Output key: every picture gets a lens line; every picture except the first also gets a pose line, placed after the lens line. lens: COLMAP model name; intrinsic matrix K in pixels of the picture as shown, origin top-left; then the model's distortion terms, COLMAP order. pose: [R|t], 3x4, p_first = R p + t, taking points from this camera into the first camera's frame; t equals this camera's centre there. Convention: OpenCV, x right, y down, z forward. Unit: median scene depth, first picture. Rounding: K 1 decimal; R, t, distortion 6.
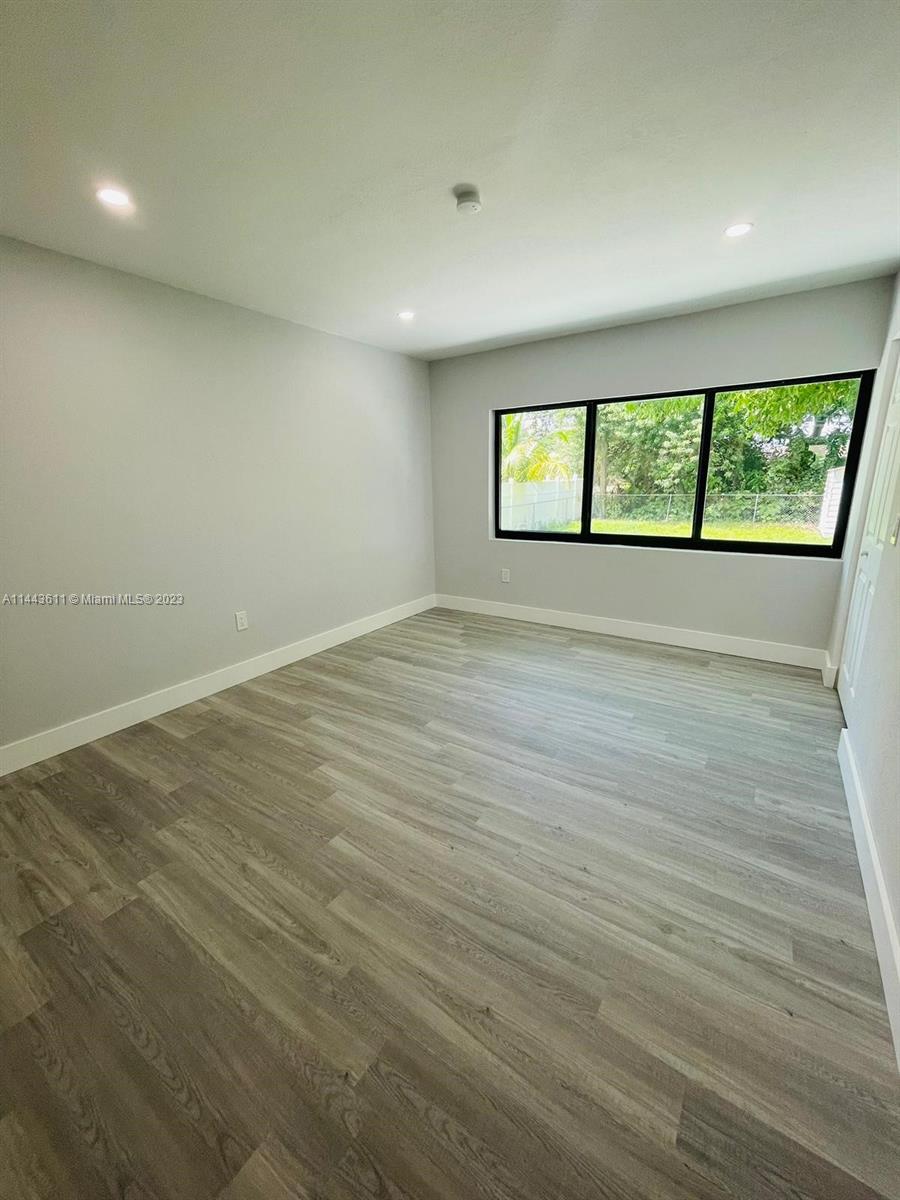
lens RADIAL K [[484.8, 0, 447.1], [0, 484.8, 598.7], [0, 0, 1]] dist [-0.001309, 0.000082]
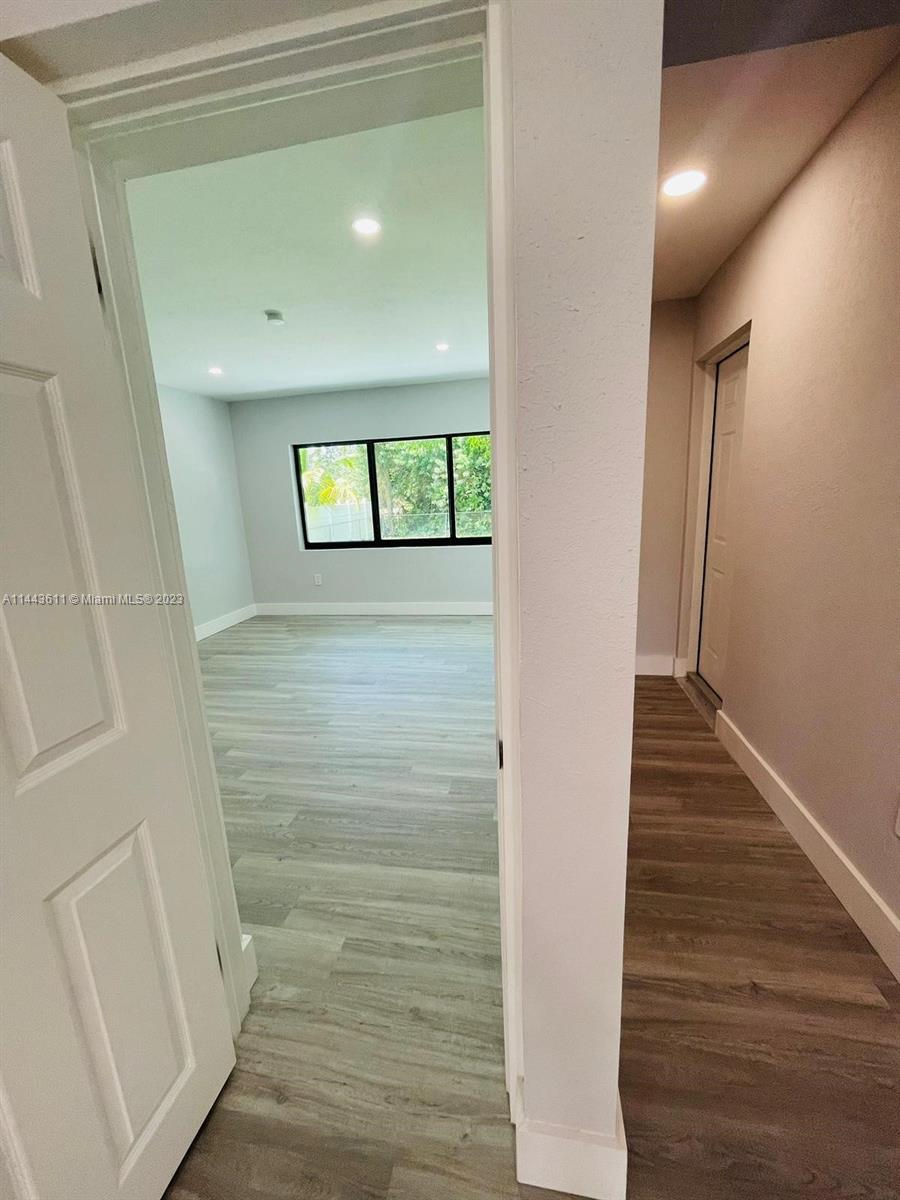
lens RADIAL K [[484.8, 0, 447.1], [0, 484.8, 598.7], [0, 0, 1]] dist [-0.001309, 0.000082]
pose [[0.913376, -0.106371, 0.392975, -0.076277], [0.125488, 0.991824, -0.023200, 0.080540], [-0.387294, 0.070504, 0.919256, -0.273367]]
